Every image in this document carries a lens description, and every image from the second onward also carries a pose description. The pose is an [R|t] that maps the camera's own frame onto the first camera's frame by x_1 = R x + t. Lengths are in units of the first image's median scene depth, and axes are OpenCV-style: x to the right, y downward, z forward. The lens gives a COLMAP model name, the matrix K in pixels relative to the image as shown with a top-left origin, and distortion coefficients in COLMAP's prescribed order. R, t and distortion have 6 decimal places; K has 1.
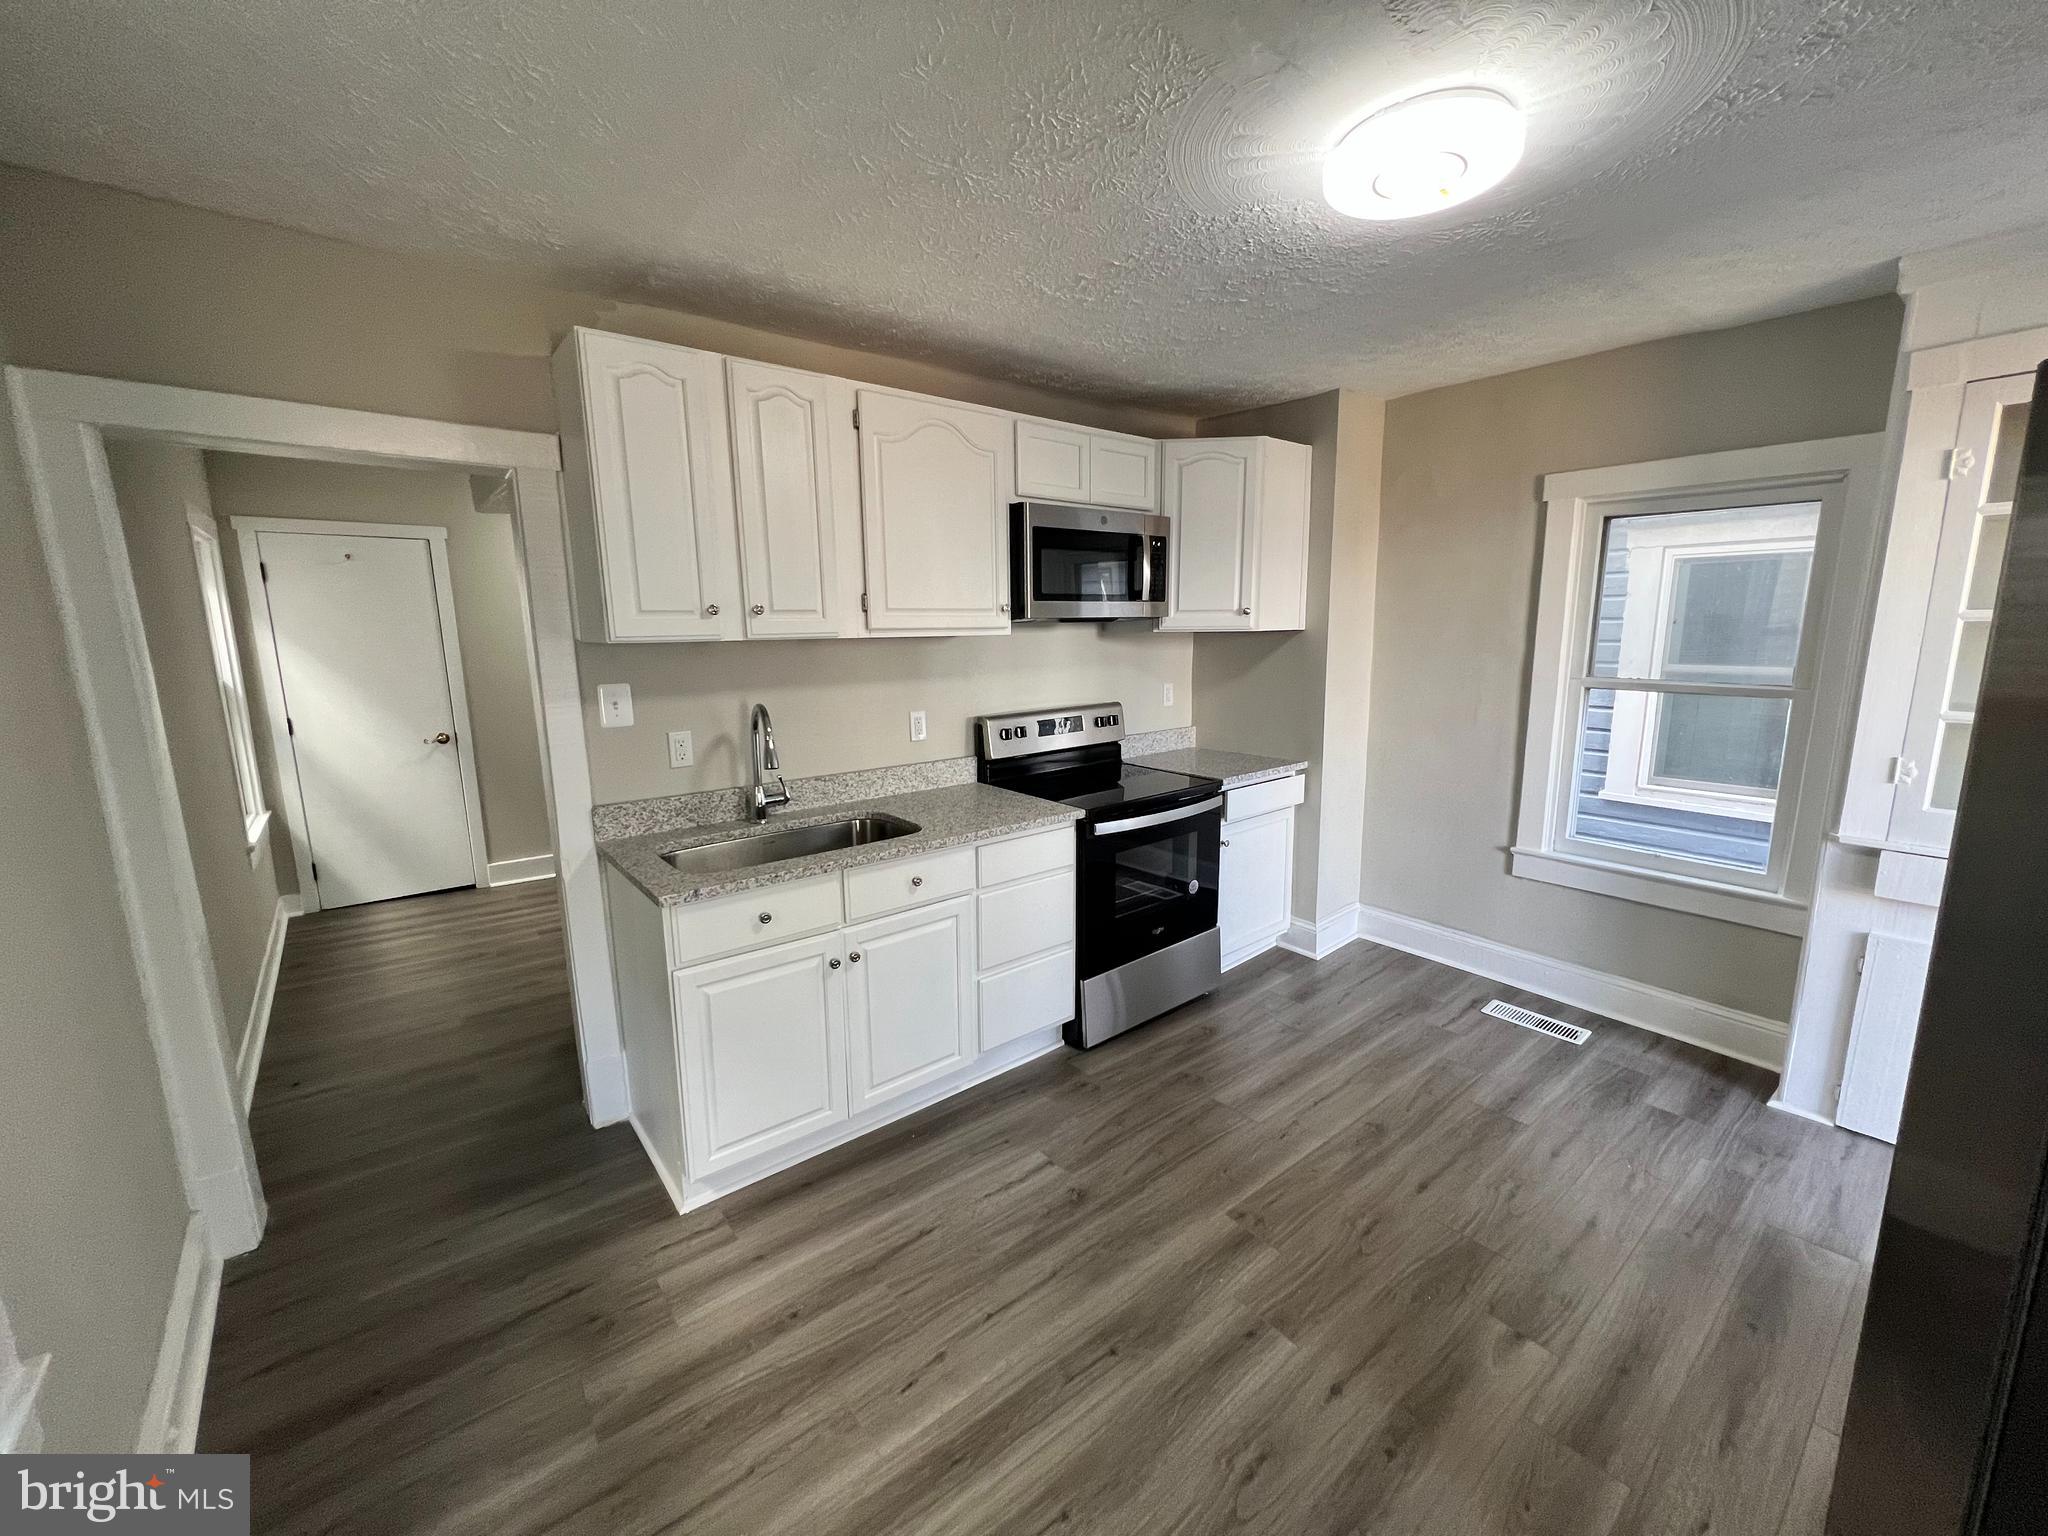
lens RADIAL K [[823.6, 0, 1026.1], [0, 823.6, 770.2], [0, 0, 1]] dist [0.000829, 0.000151]
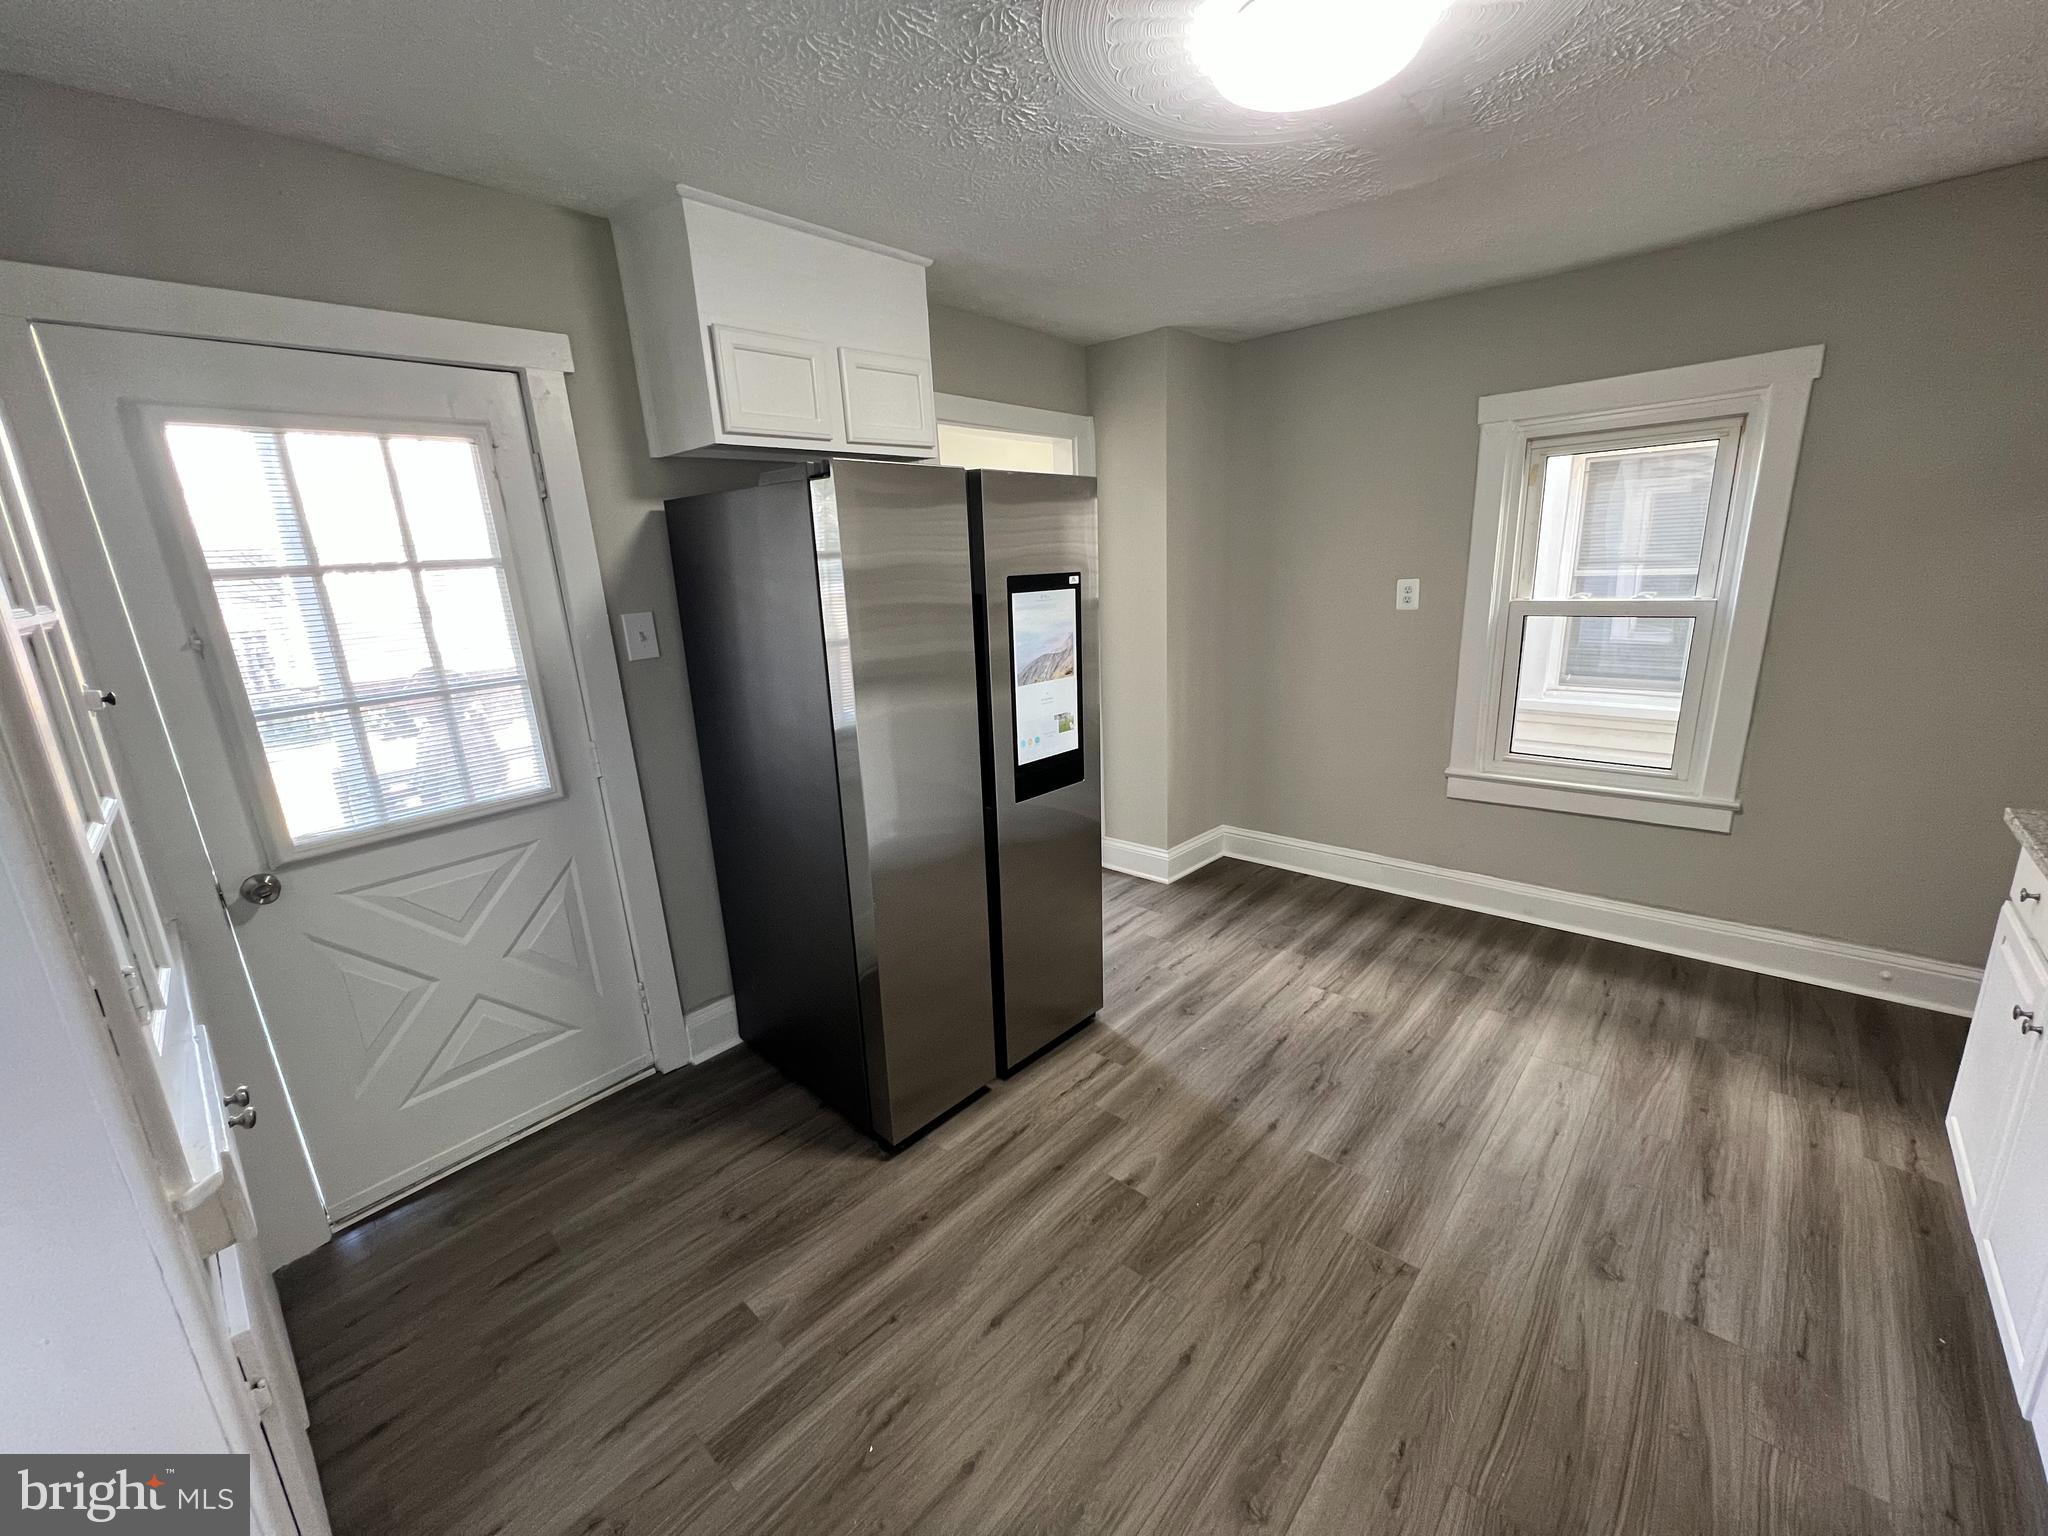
lens RADIAL K [[823.6, 0, 1020.3], [0, 823.6, 770.1], [0, 0, 1]] dist [0.000829, 0.000151]
pose [[-0.987437, 0.088371, -0.130990, 0.839296], [0.025342, 0.906827, 0.420741, -0.332474], [0.155967, 0.412135, -0.897674, 1.758875]]
